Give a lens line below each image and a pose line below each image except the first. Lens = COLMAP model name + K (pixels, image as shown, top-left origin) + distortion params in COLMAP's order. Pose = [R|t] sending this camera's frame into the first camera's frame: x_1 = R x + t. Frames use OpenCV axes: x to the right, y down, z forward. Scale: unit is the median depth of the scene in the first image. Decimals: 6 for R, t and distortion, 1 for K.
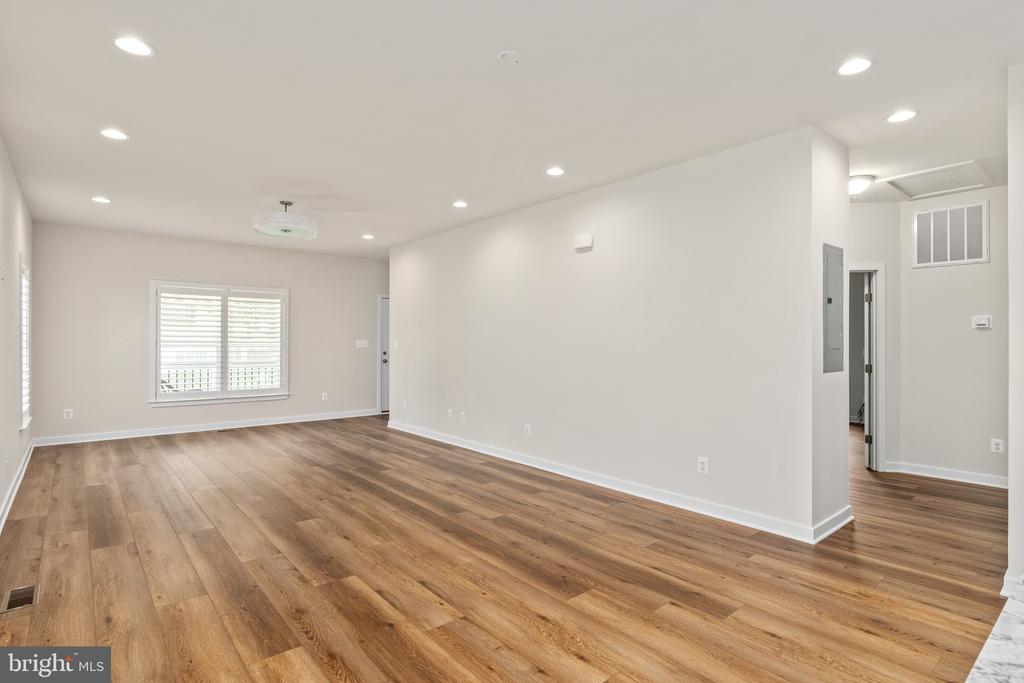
lens RADIAL K [[519.3, 0, 520.0], [0, 519.3, 340.7], [0, 0, 1]] dist [-0.004299, 0.000927]
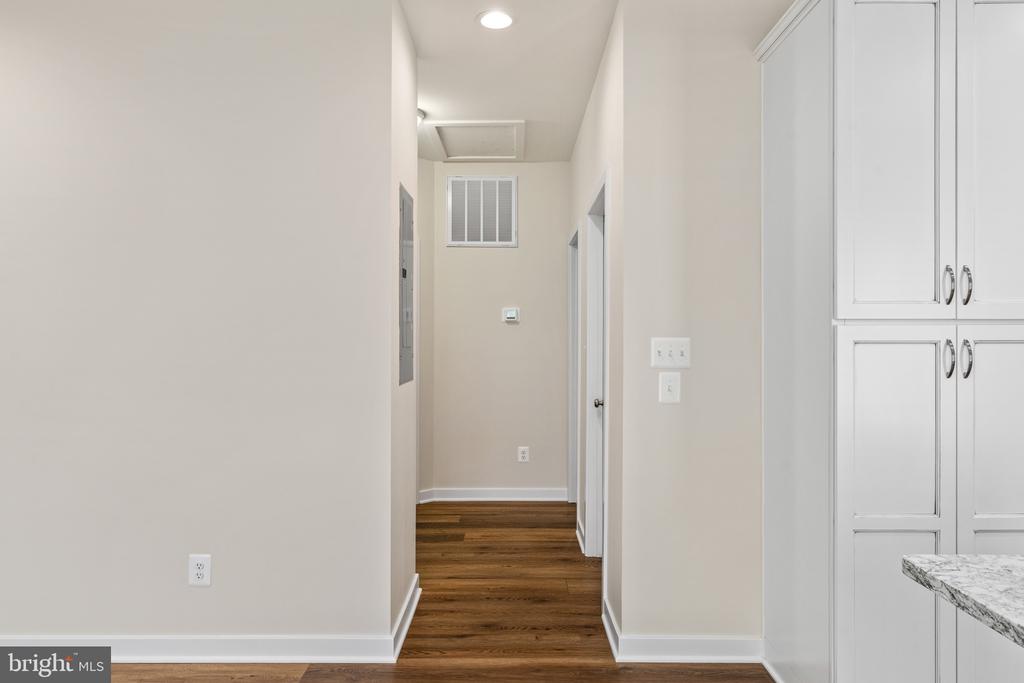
lens RADIAL K [[670.9, 0, 510.7], [0, 670.9, 338.9], [0, 0, 1]] dist [-0.001713, 0.000559]
pose [[0.655714, -0.001064, 0.755009, 0.063160], [-0.000832, 0.999997, 0.002132, 0.003776], [-0.755009, -0.002026, 0.655711, 0.451150]]
